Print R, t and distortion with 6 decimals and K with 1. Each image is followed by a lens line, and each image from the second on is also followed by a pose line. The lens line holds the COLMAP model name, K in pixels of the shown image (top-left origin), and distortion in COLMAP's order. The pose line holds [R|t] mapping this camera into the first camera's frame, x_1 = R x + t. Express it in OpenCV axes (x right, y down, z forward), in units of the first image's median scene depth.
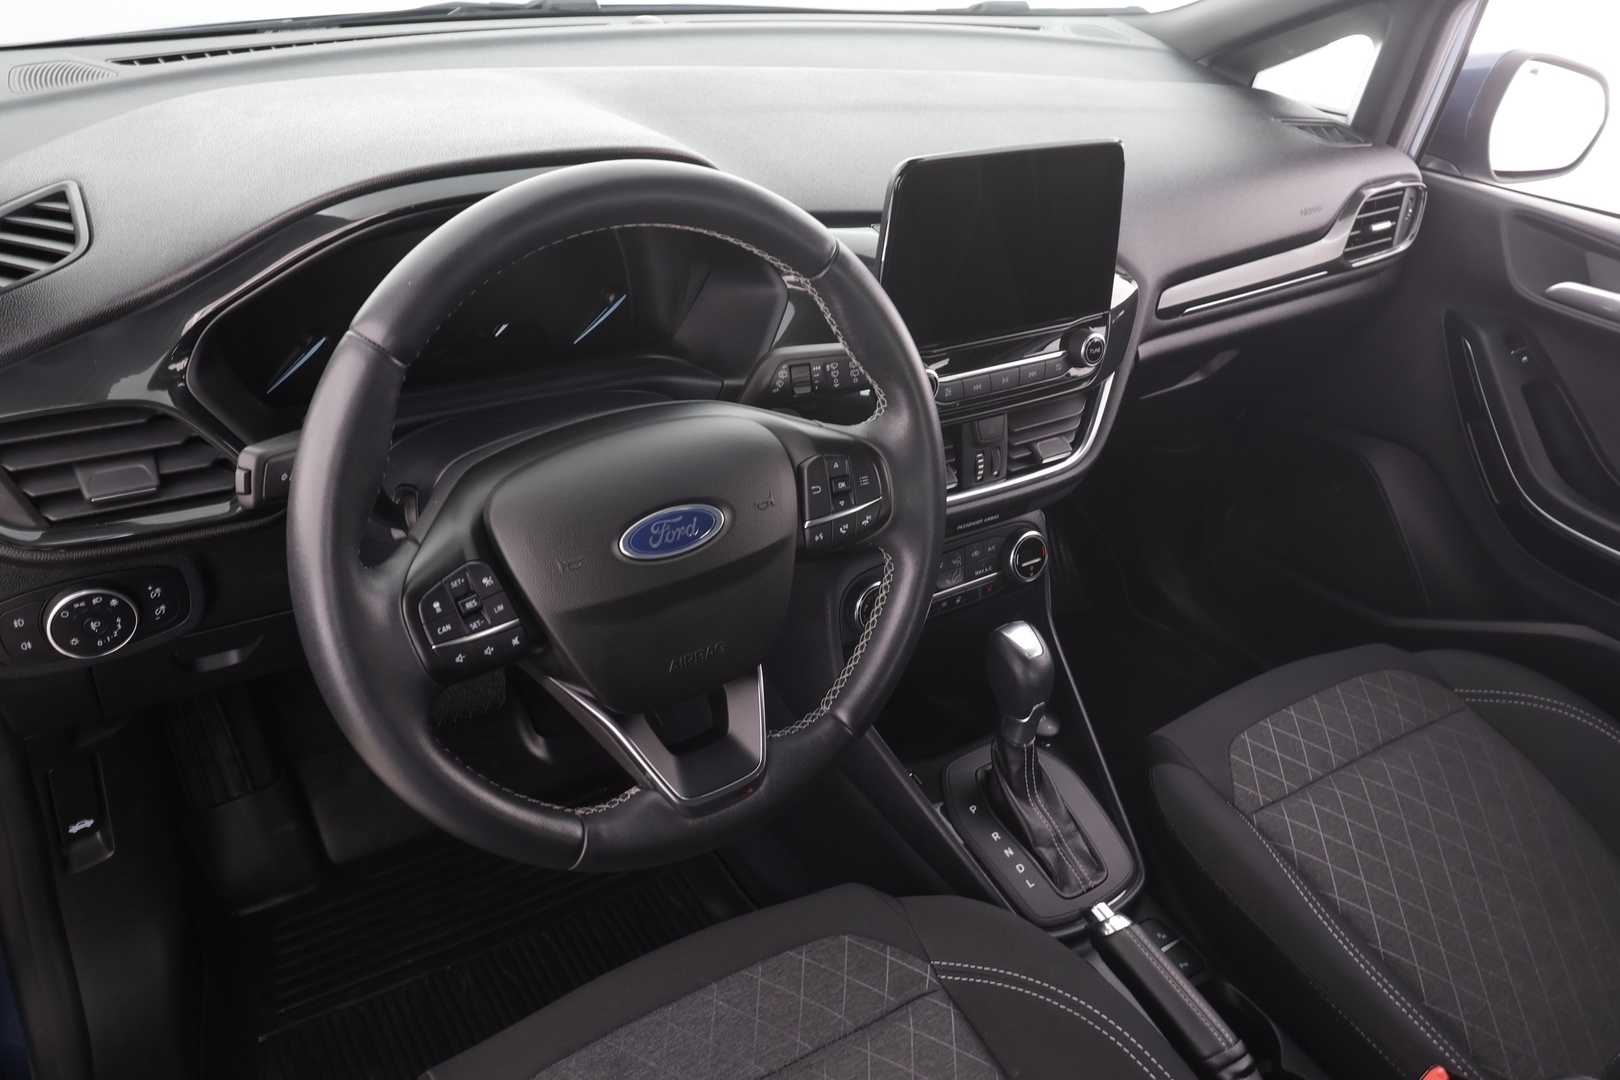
lens RADIAL K [[1303.9, 0, 813.0], [0, 1303.9, 537.3], [0, 0, 1]] dist [-0.010992, -0.003900]
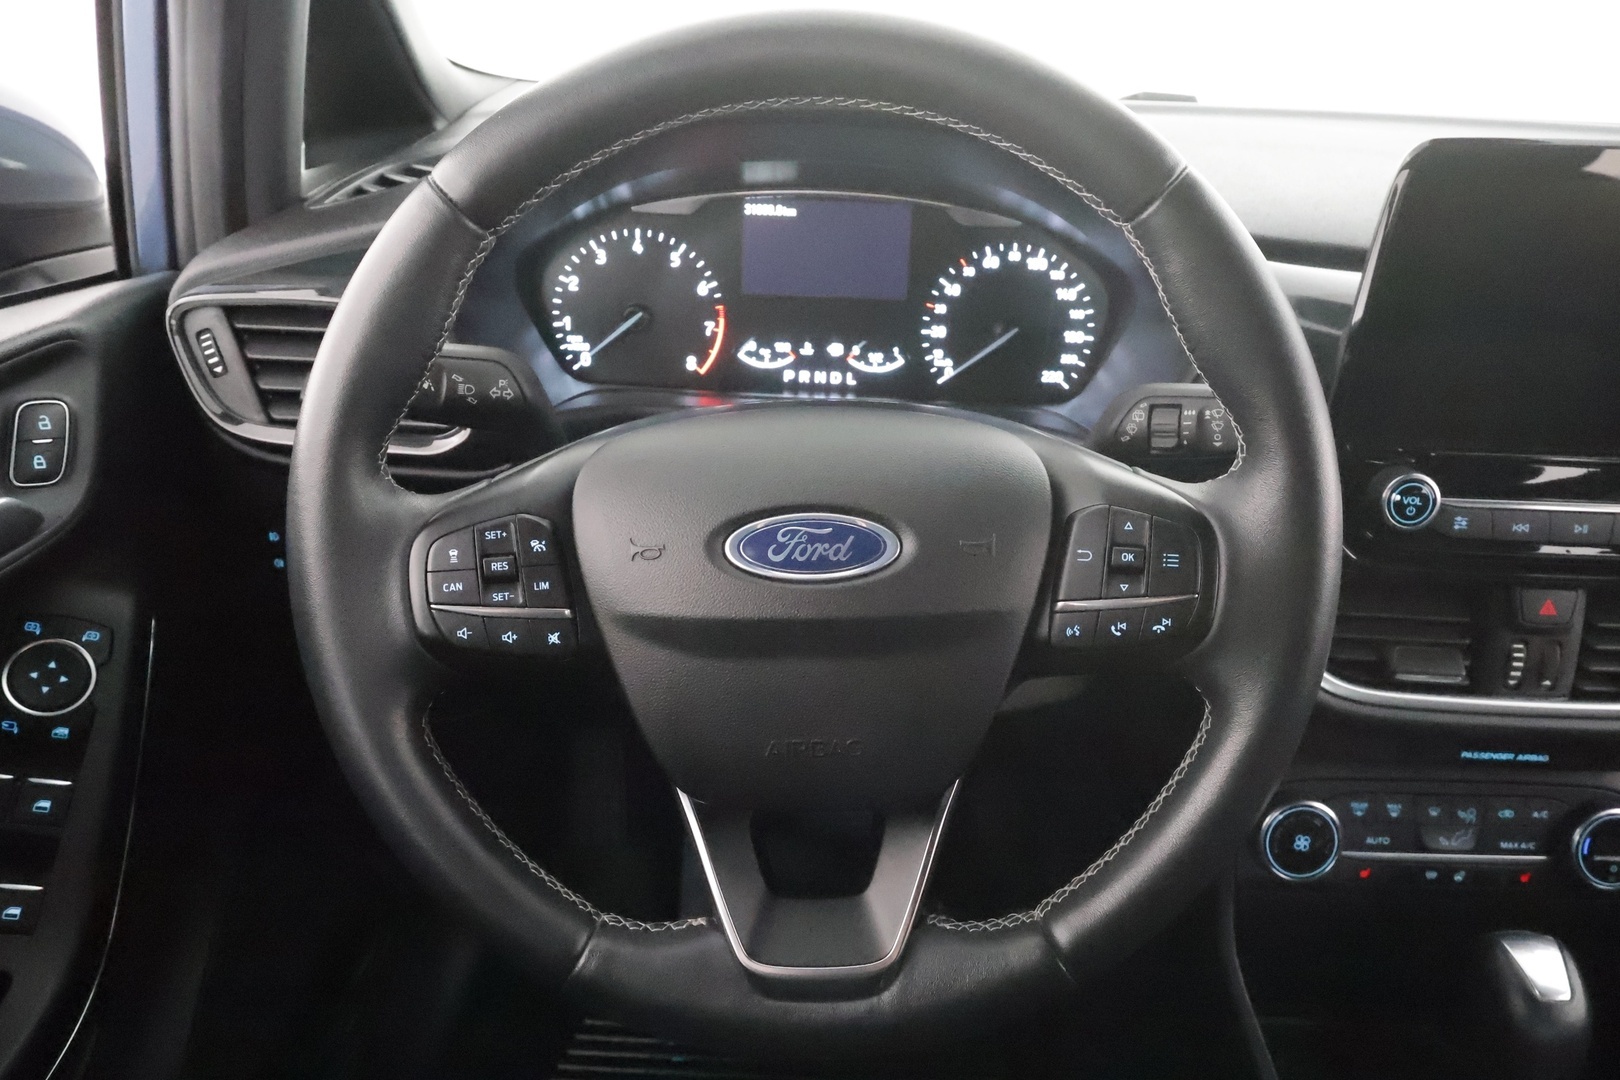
lens RADIAL K [[1217.5, 0, 807.2], [0, 1217.5, 538.1], [0, 0, 1]] dist [-0.002844, 0.001938]
pose [[0.817875, 0.170886, -0.549434, 0.158810], [-0.268331, 0.957967, -0.101482, 0.037645], [0.508997, 0.230430, 0.829351, 0.329611]]
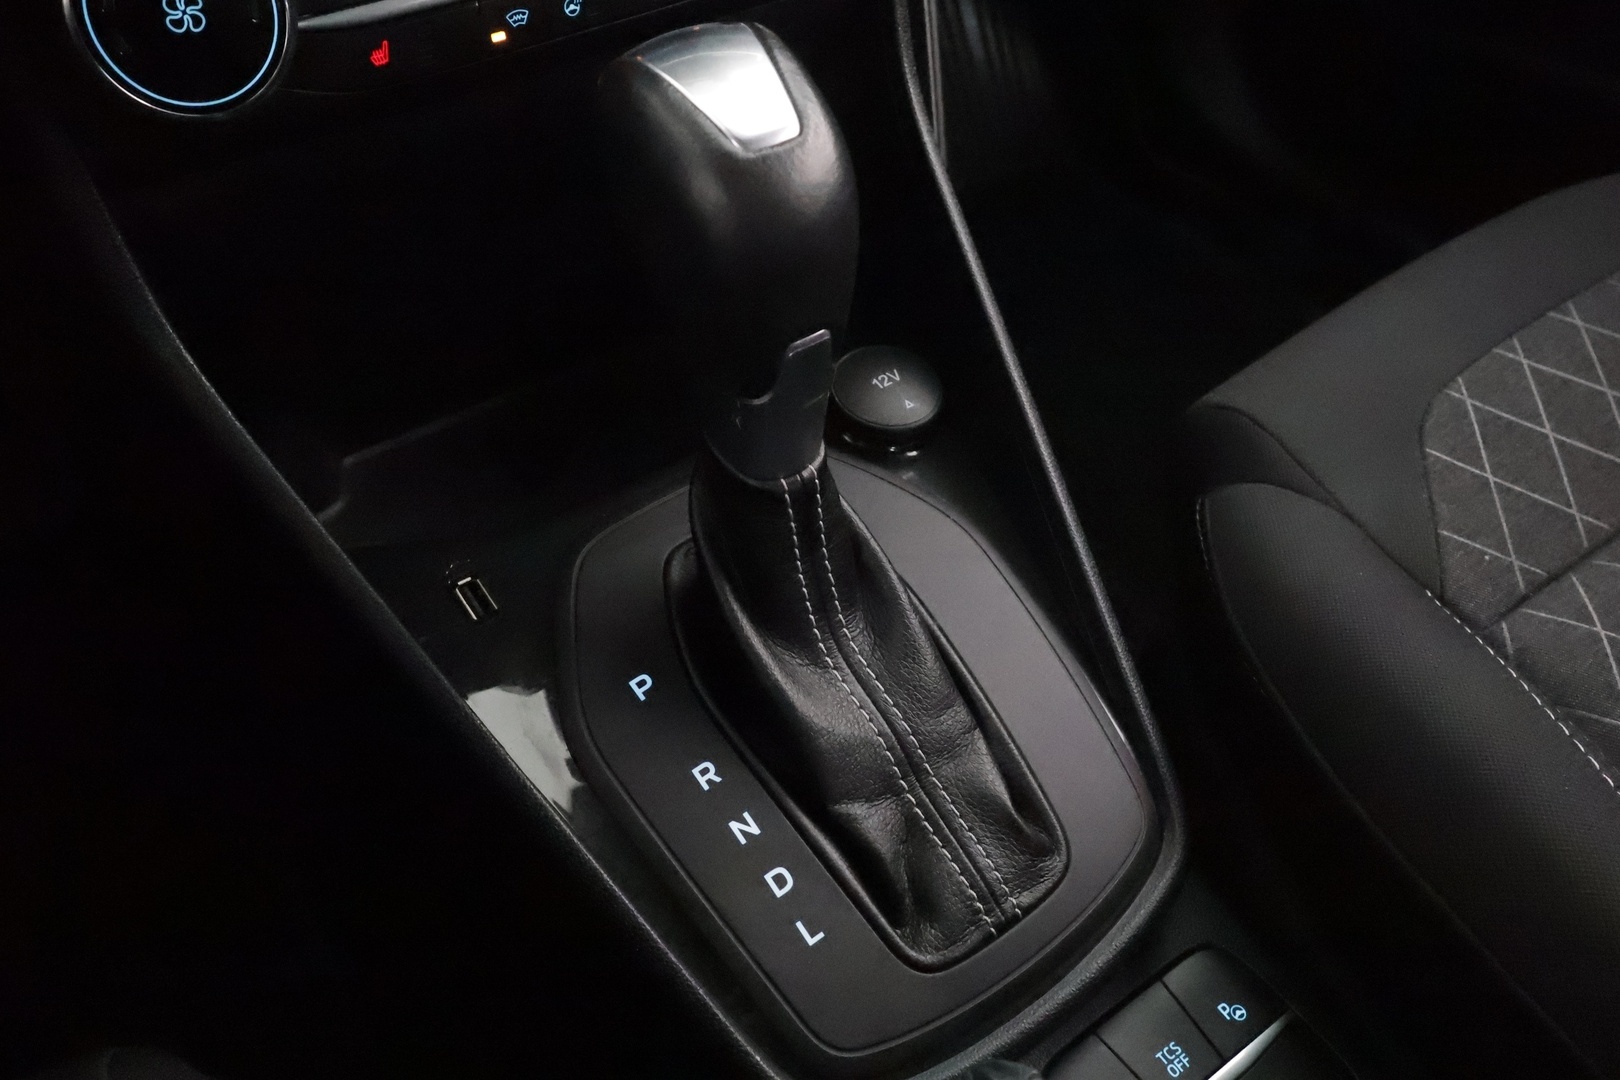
lens RADIAL K [[1303.9, 0, 808.6], [0, 1303.9, 537.2], [0, 0, 1]] dist [-0.010992, -0.003900]
pose [[0.997973, -0.060248, -0.020497, 0.176010], [0.063536, 0.961610, 0.266962, 0.094381], [0.003627, -0.267724, 0.963489, 0.721630]]
